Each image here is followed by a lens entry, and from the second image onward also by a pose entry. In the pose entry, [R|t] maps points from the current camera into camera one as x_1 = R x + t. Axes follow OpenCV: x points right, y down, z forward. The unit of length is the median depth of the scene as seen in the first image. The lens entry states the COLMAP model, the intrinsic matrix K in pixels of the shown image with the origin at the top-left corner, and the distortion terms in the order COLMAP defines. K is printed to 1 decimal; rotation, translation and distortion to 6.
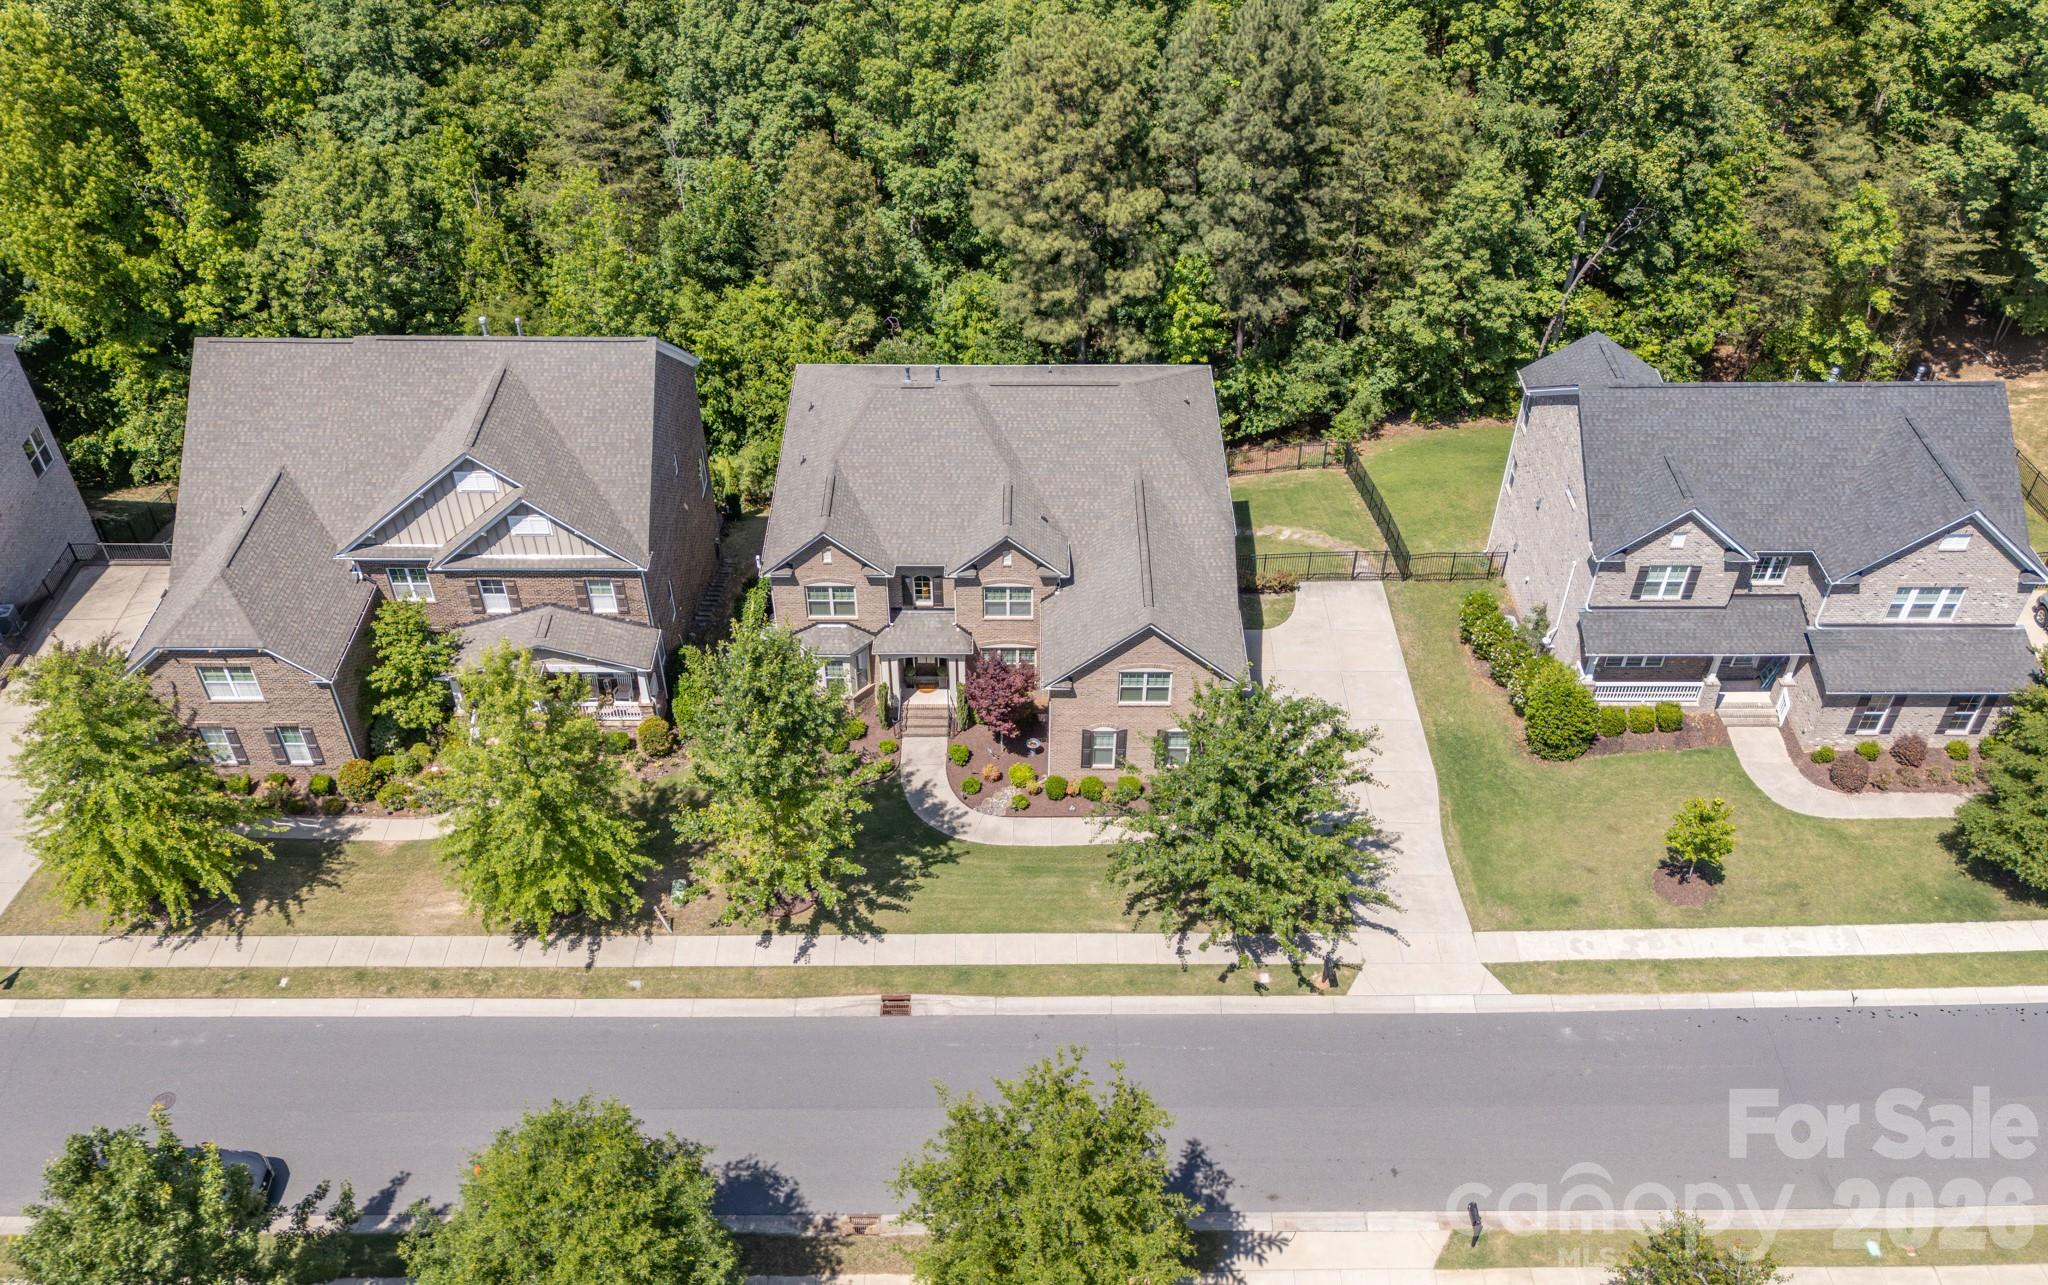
lens RADIAL K [[1558.3, 0, 1012.0], [0, 1558.3, 636.6], [0, 0, 1]] dist [0.099252, -0.013187]
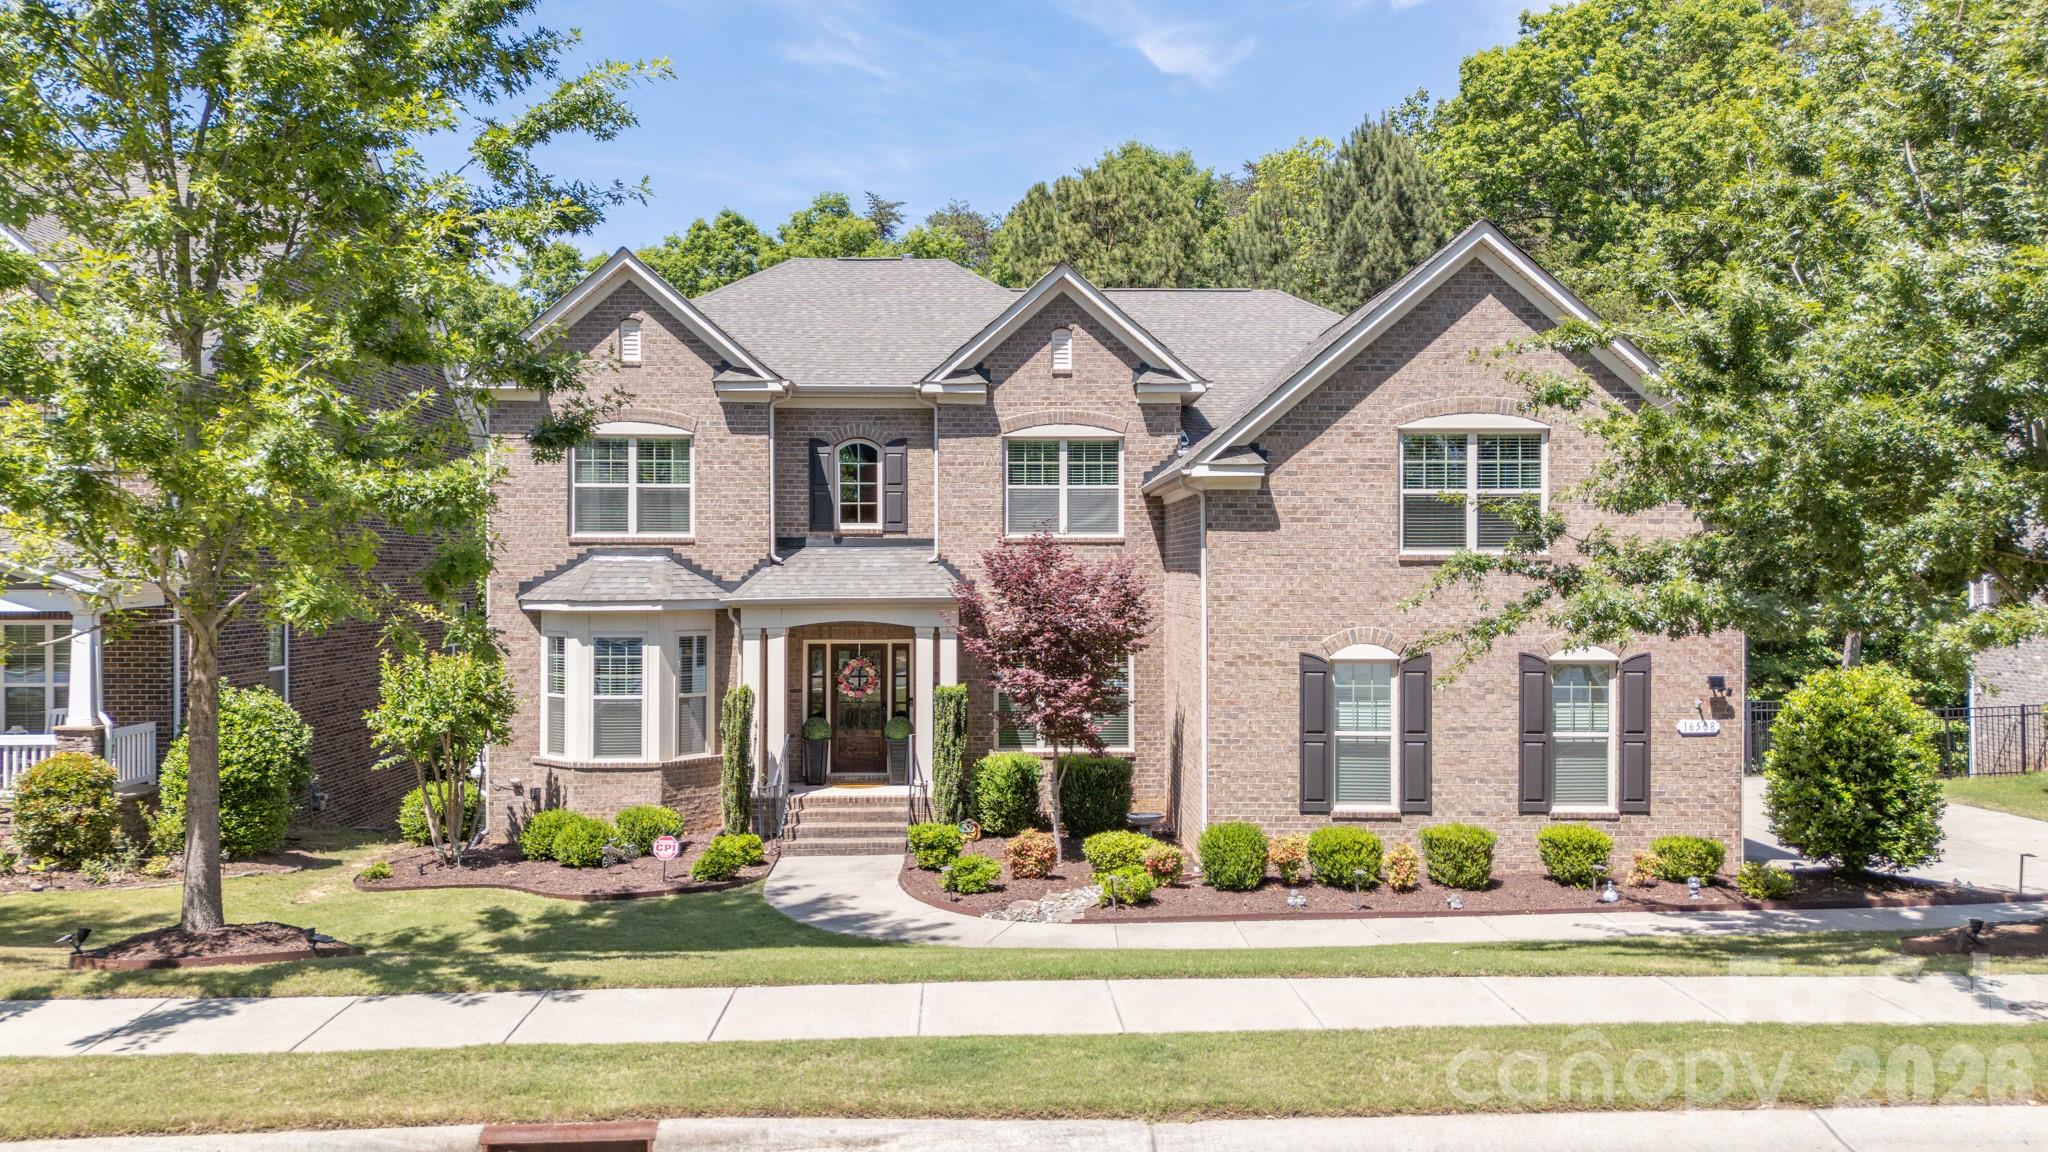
lens RADIAL K [[1470.0, 0, 1025.7], [0, 1470.0, 590.8], [0, 0, 1]] dist [0.065714, -0.036433]
pose [[0.999495, 0.005085, 0.031375, -0.020731], [0.016374, 0.763686, -0.645380, 0.208412], [-0.027242, 0.645568, 0.763217, 0.600414]]
